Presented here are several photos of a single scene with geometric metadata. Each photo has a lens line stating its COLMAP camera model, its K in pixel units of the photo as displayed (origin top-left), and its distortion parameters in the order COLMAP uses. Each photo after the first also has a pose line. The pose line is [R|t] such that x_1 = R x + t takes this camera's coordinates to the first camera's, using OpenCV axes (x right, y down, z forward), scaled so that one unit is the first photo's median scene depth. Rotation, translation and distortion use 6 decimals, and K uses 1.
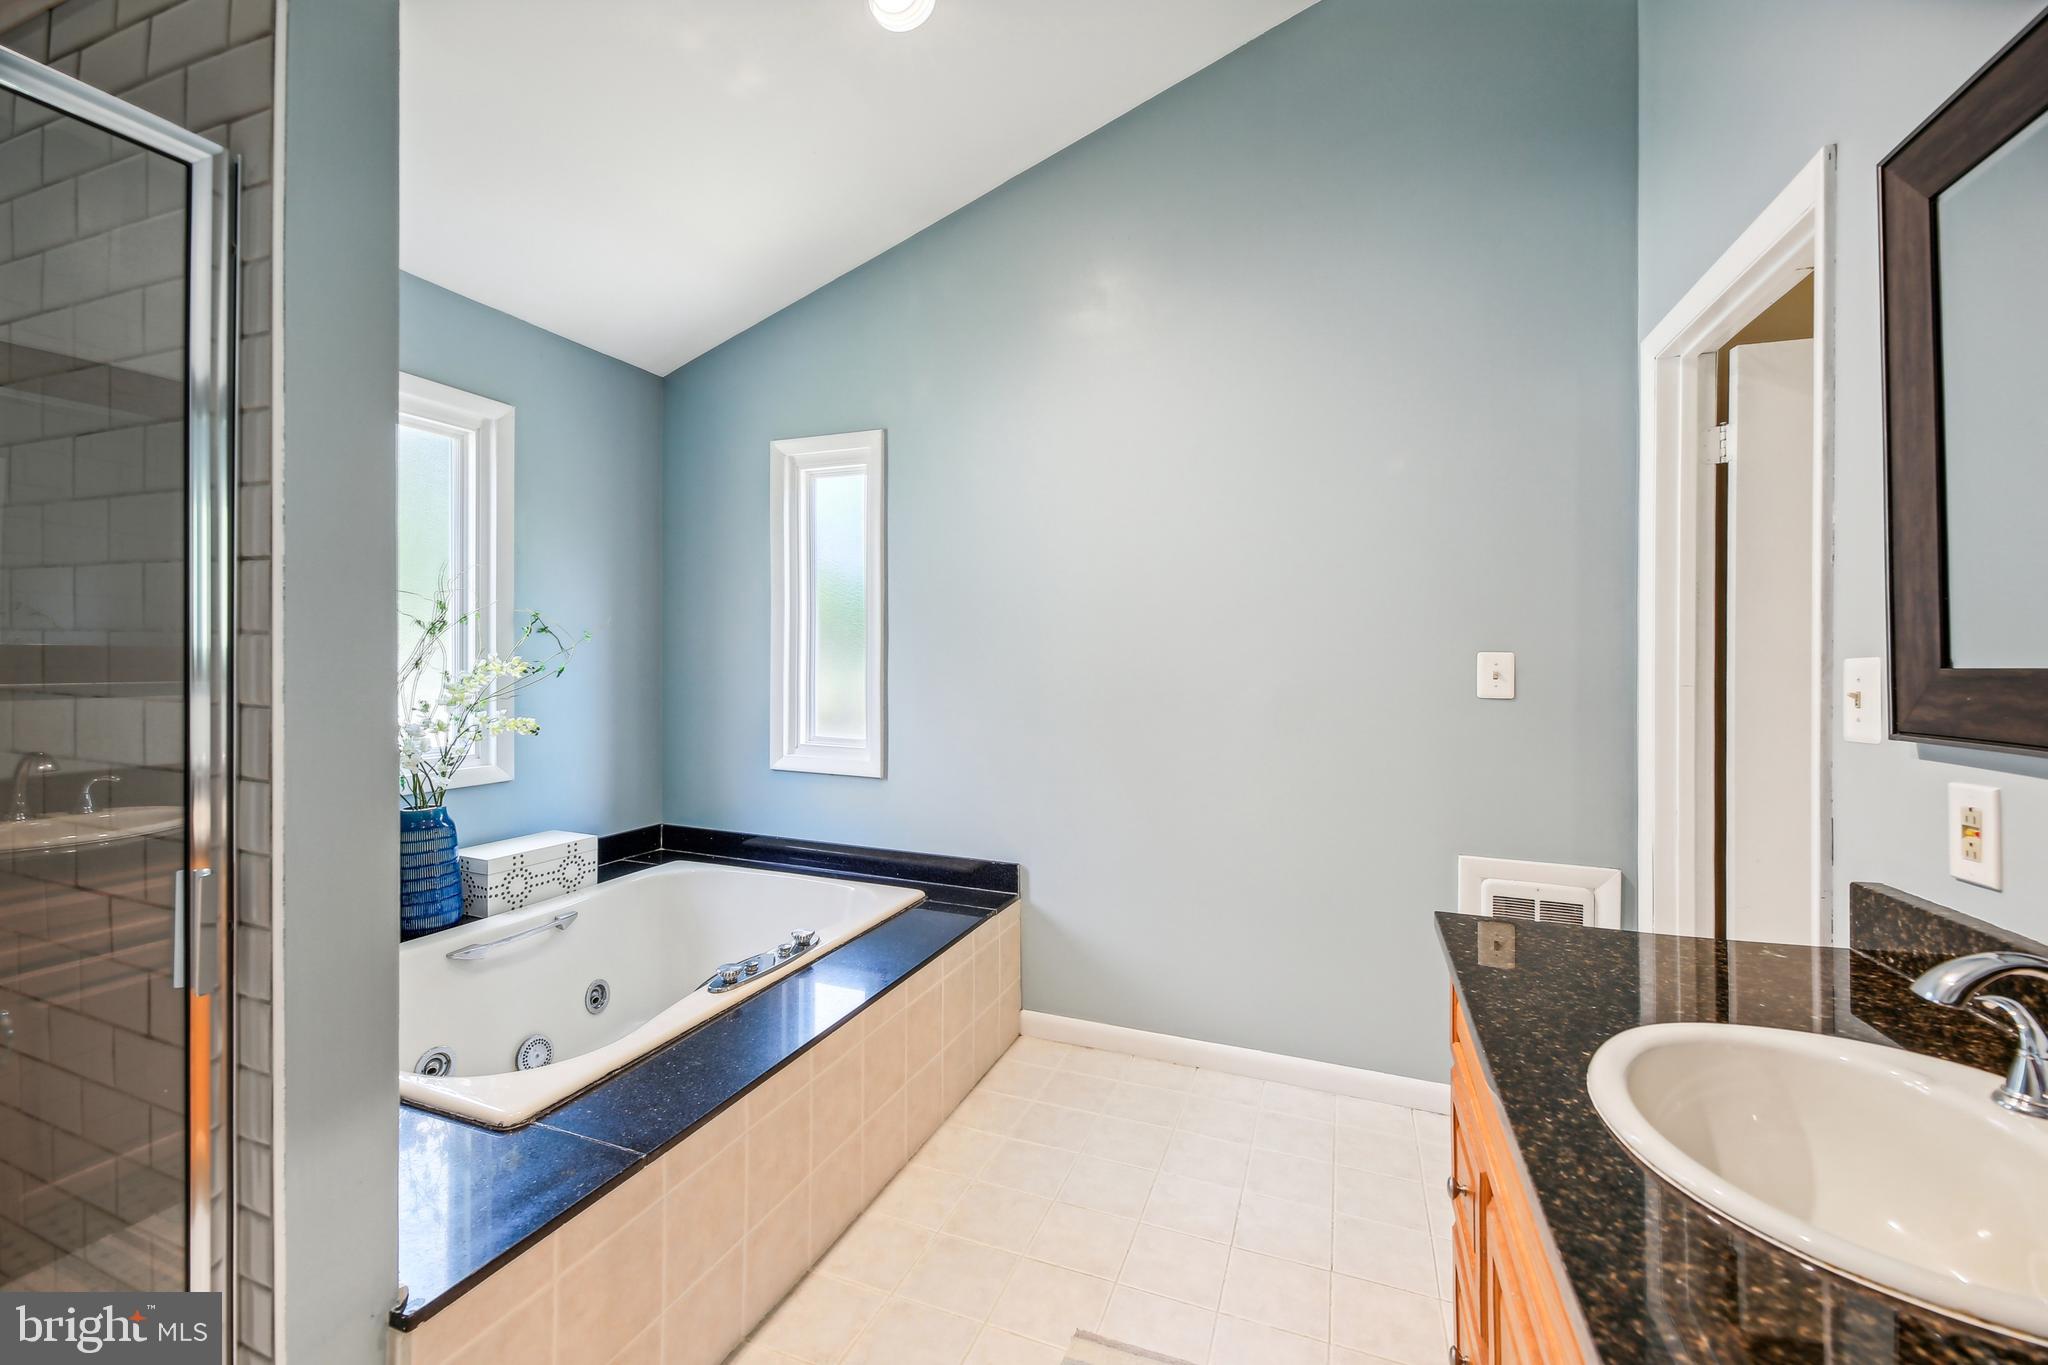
lens RADIAL K [[835.2, 0, 1024.0], [0, 835.2, 682.5], [0, 0, 1]] dist [-0.001097, -0.000257]
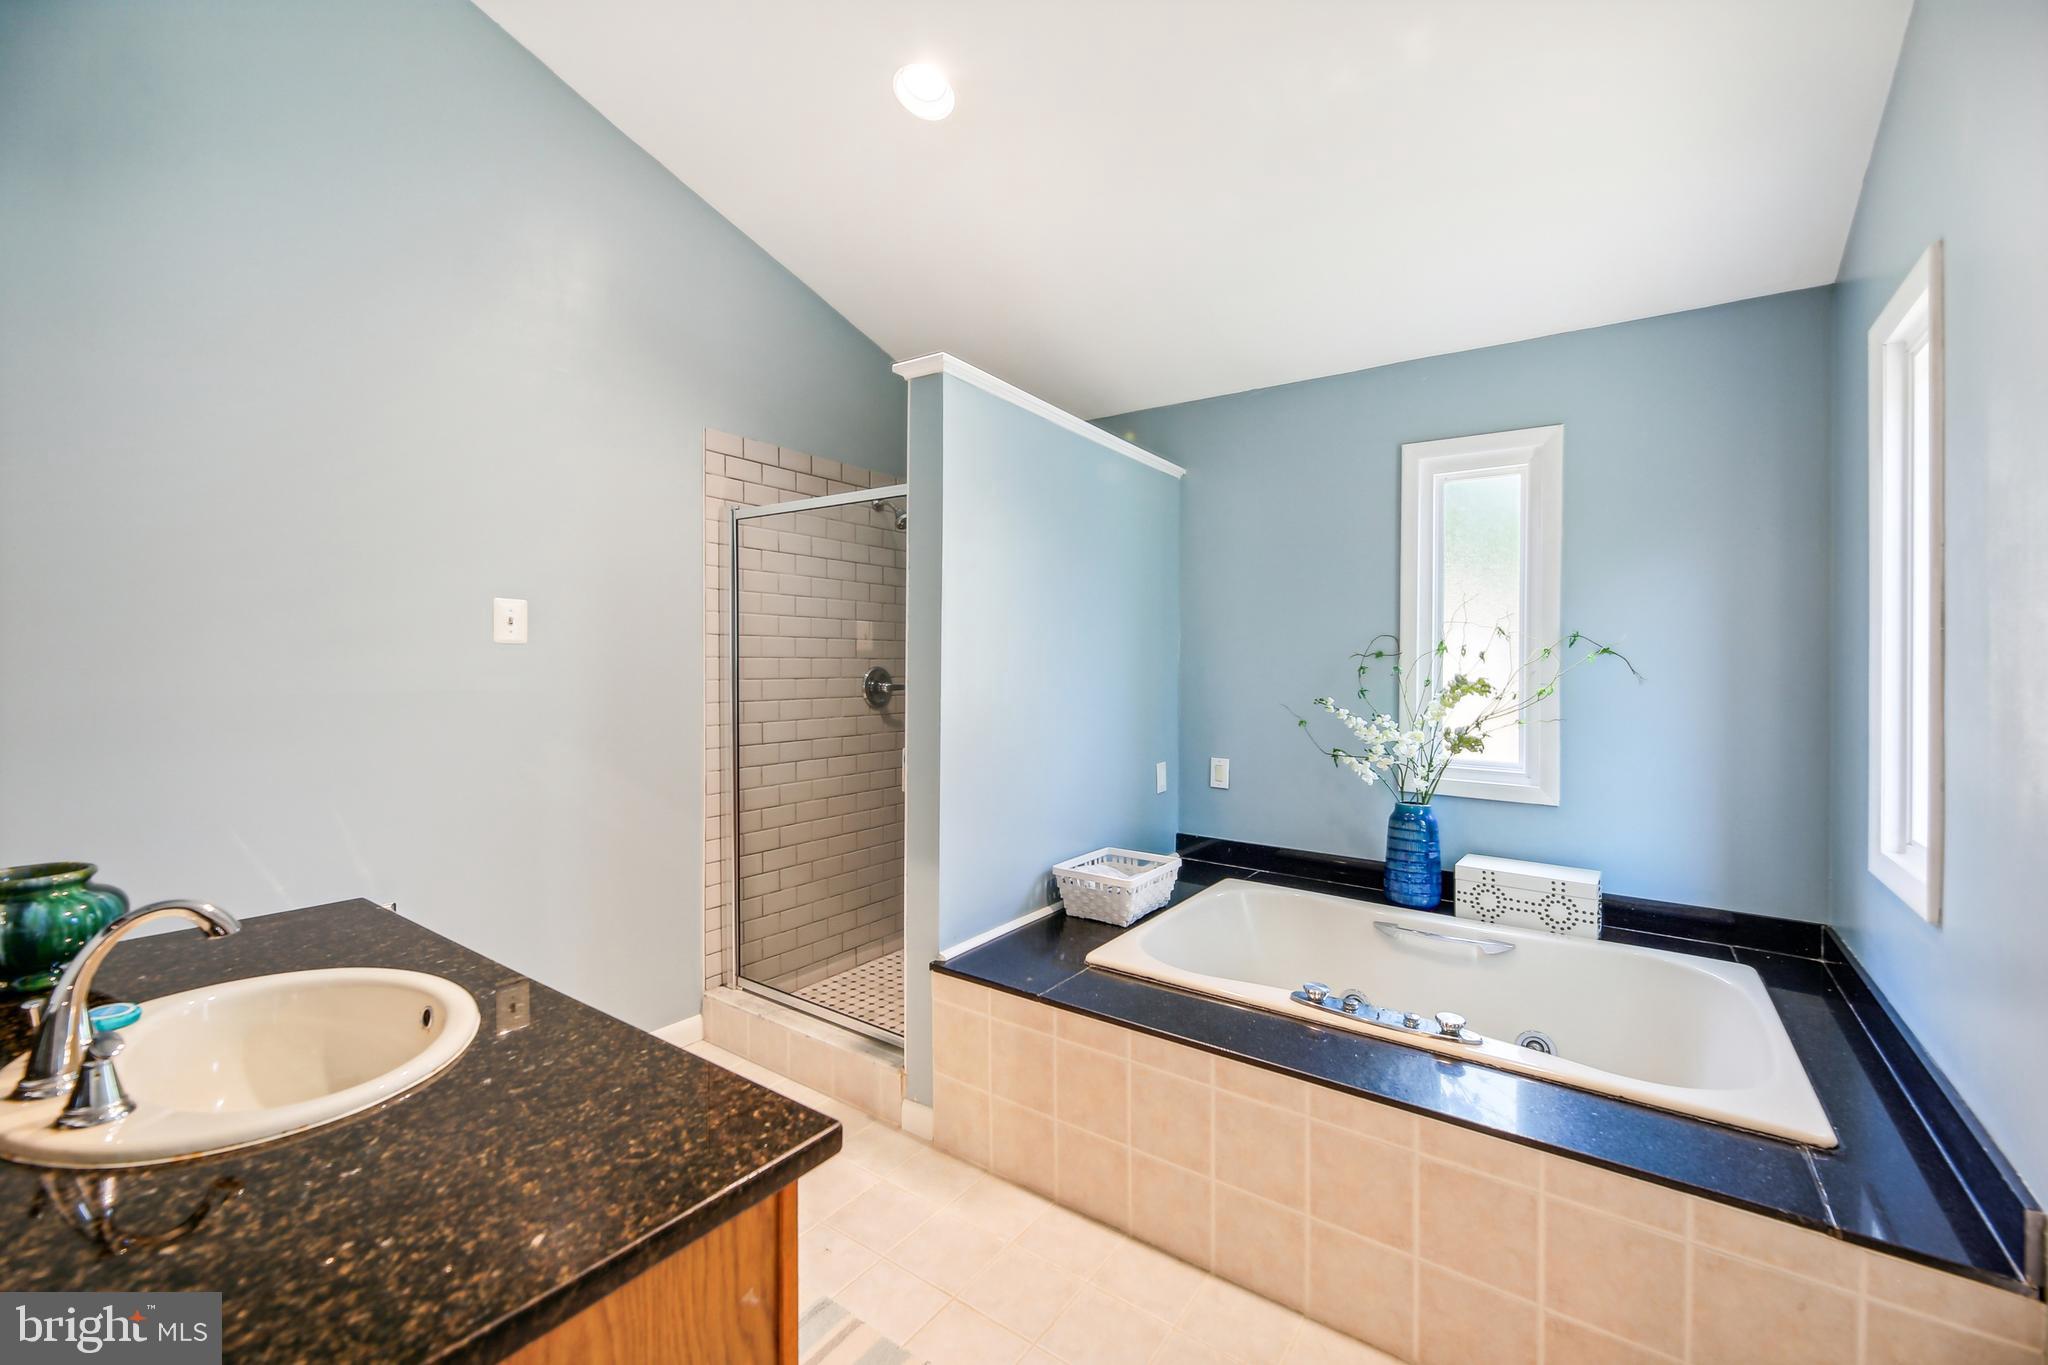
lens RADIAL K [[854.9, 0, 1017.8], [0, 854.9, 677.2], [0, 0, 1]] dist [0.008155, -0.007479]
pose [[-0.246123, -0.002126, -0.969236, 0.580204], [-0.042295, 0.999069, 0.008548, -0.017756], [0.968315, 0.043097, -0.245983, 0.705617]]
